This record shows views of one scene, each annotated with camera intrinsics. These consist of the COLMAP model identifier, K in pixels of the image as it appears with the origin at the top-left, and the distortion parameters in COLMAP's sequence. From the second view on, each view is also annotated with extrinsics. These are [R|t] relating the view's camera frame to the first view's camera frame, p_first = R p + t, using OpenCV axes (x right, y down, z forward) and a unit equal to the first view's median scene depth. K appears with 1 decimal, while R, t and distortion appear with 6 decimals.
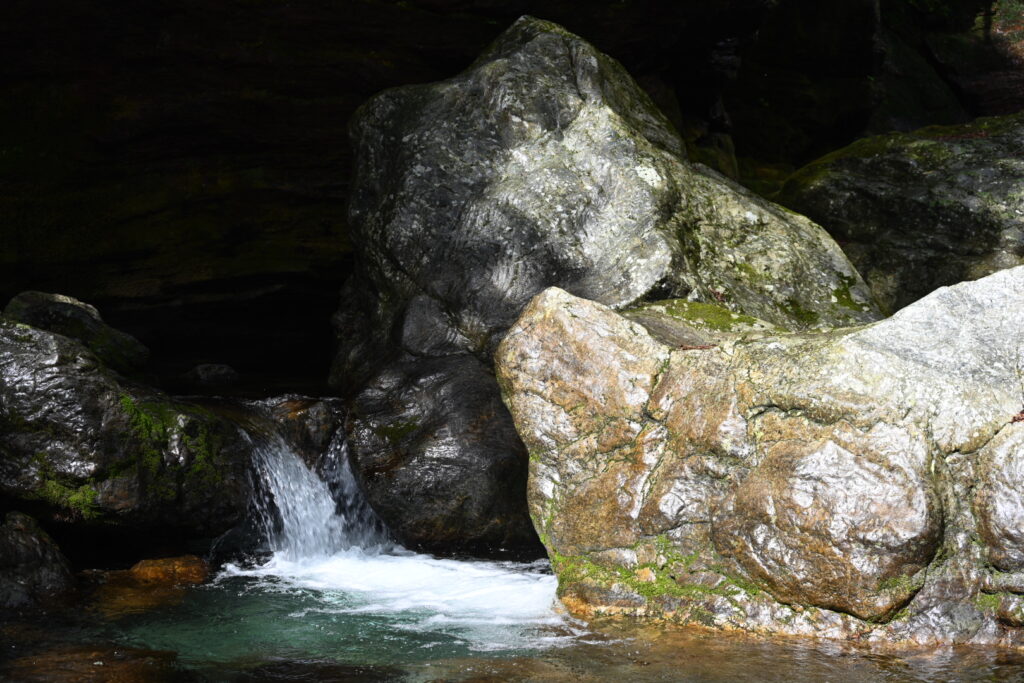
lens RADIAL K [[1838.4, 0, 511.9], [0, 1838.4, 341.1], [0, 0, 1]] dist [0.008096, 0.000000]
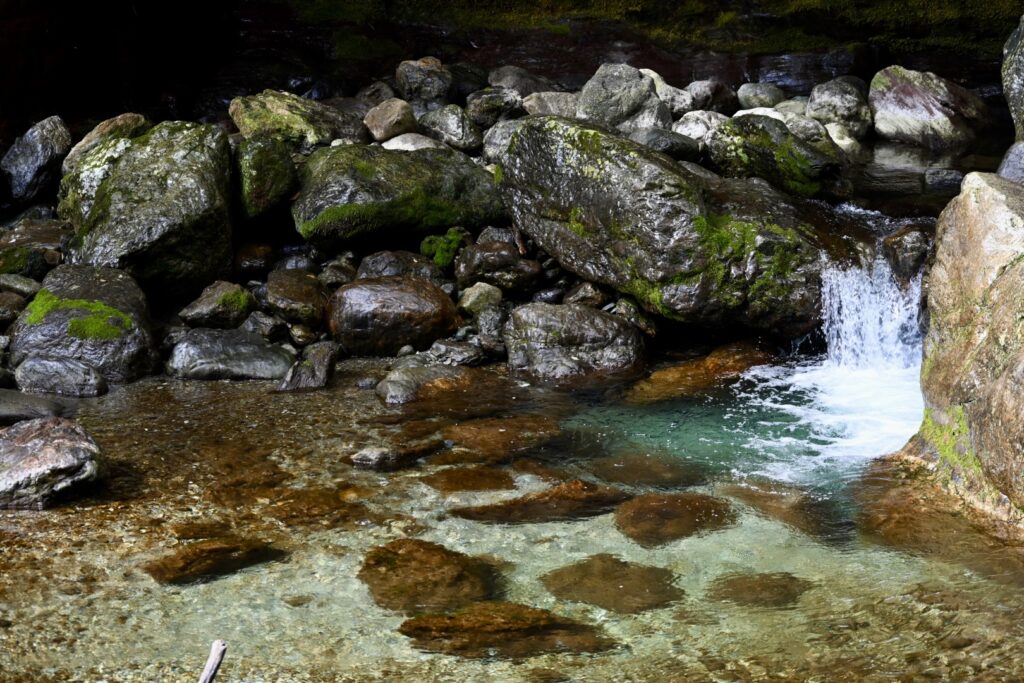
lens RADIAL K [[2724.0, 0, 511.9], [0, 2724.0, 341.6], [0, 0, 1]] dist [0.040721, 0.000000]
pose [[0.662115, 0.157331, -0.732701, 1.062246], [-0.009735, 0.979437, 0.201515, -0.257133], [0.749339, -0.126293, 0.650032, -0.287171]]
